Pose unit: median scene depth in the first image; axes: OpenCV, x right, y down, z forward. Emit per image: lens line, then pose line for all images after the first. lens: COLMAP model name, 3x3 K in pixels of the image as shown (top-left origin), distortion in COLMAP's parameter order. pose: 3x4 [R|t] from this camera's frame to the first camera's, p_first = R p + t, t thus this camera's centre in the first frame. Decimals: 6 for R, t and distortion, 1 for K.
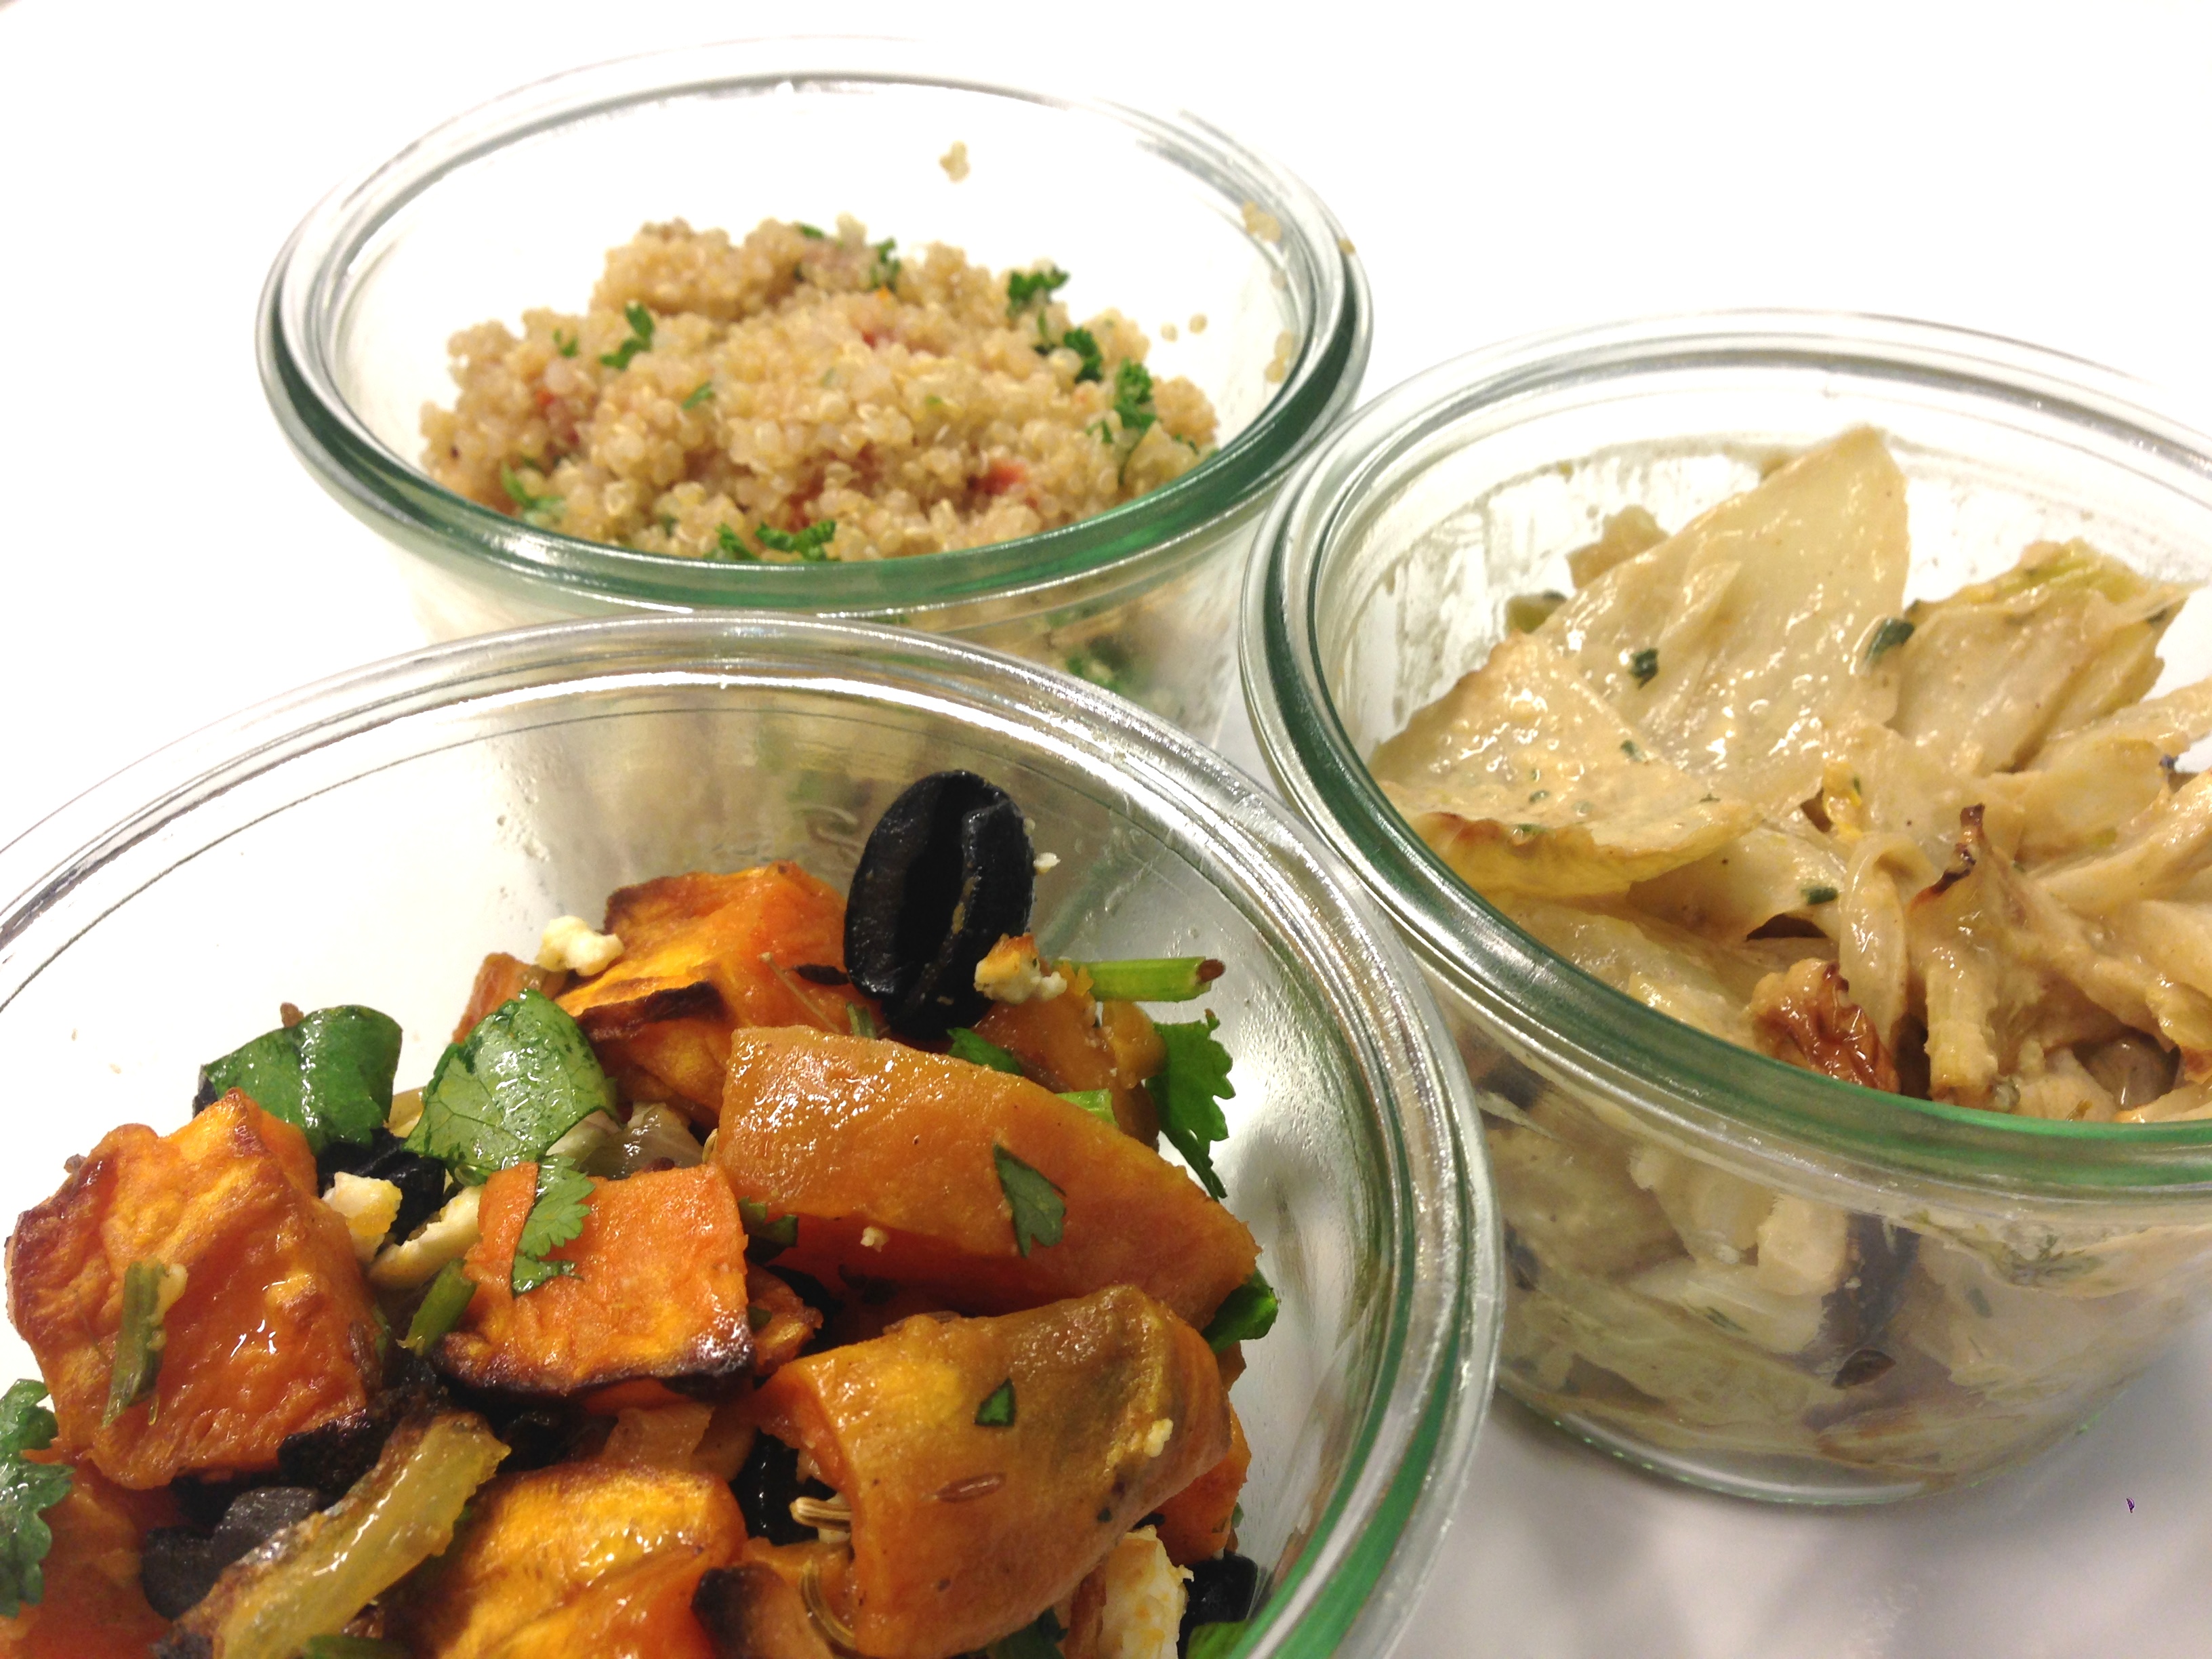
lens RADIAL K [[1994.3, 0, 1106.0], [0, 1994.3, 829.5], [0, 0, 1]] dist [0.049553, -0.117138]
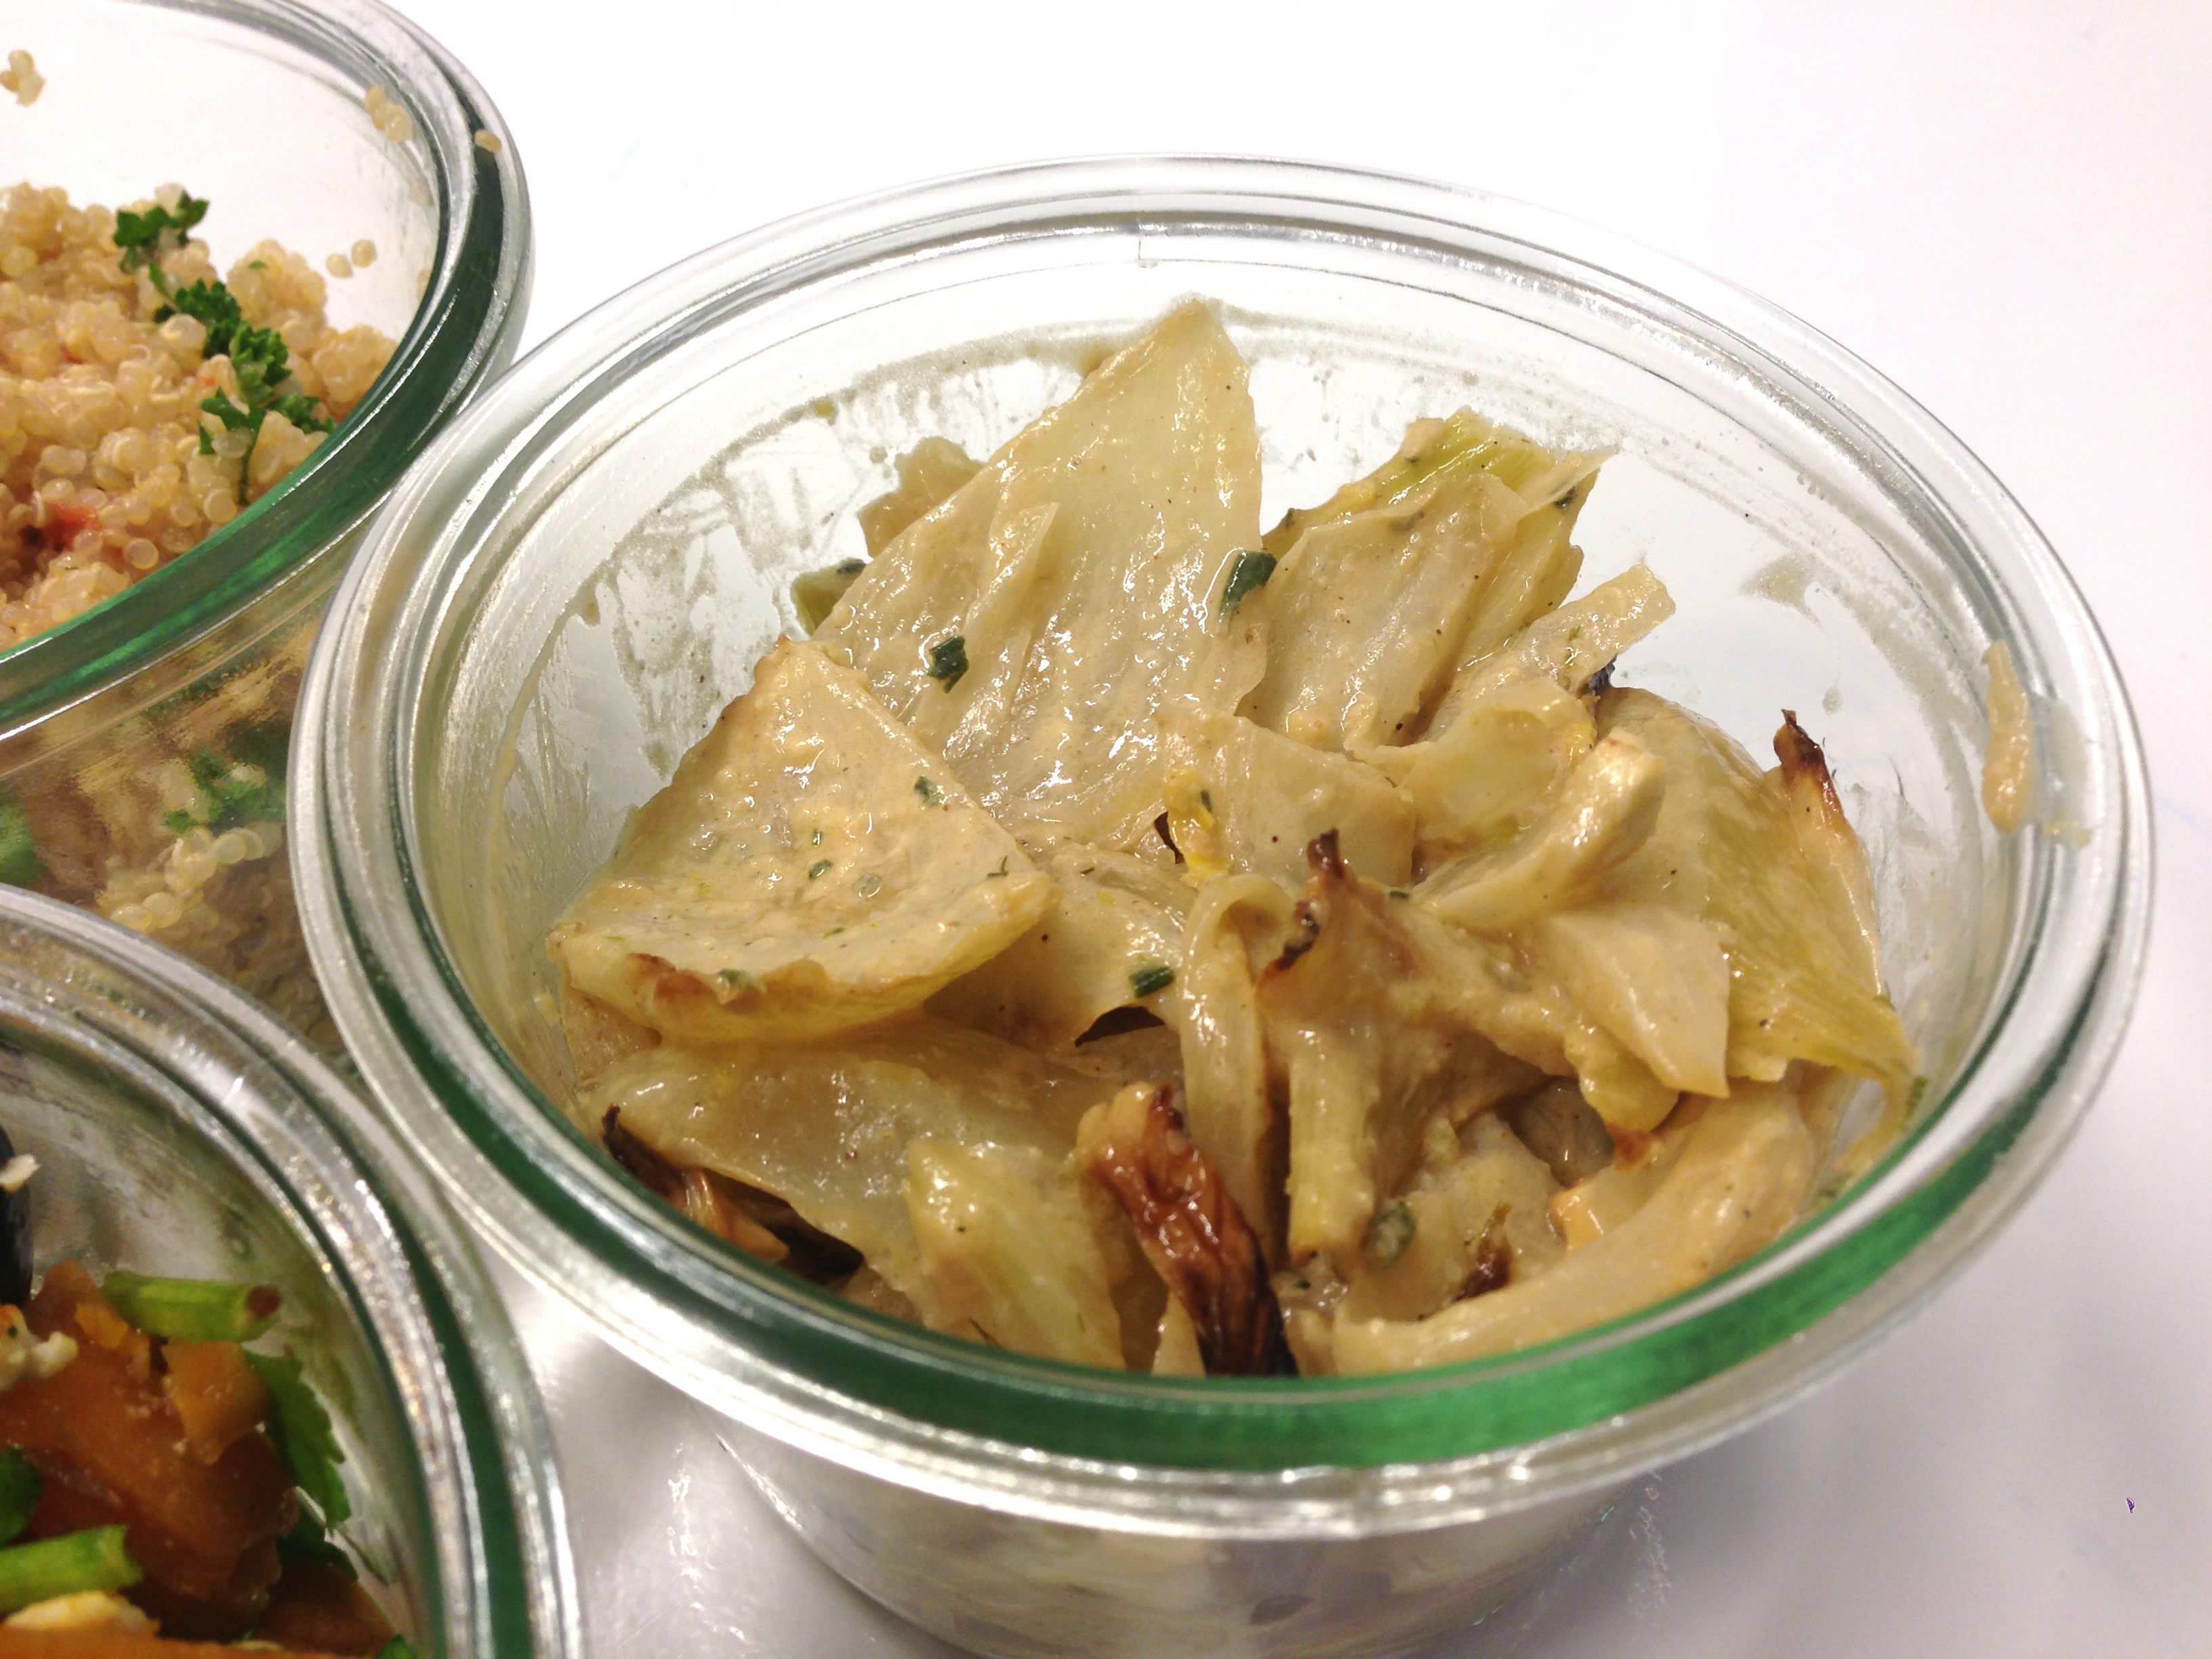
lens RADIAL K [[1994.3, 0, 1106.0], [0, 1994.3, 829.5], [0, 0, 1]] dist [0.049553, -0.117138]
pose [[0.974831, -0.173275, 0.140289, 0.205685], [0.158445, 0.981128, 0.110831, -0.092613], [-0.156845, -0.085813, 0.983888, 0.223193]]
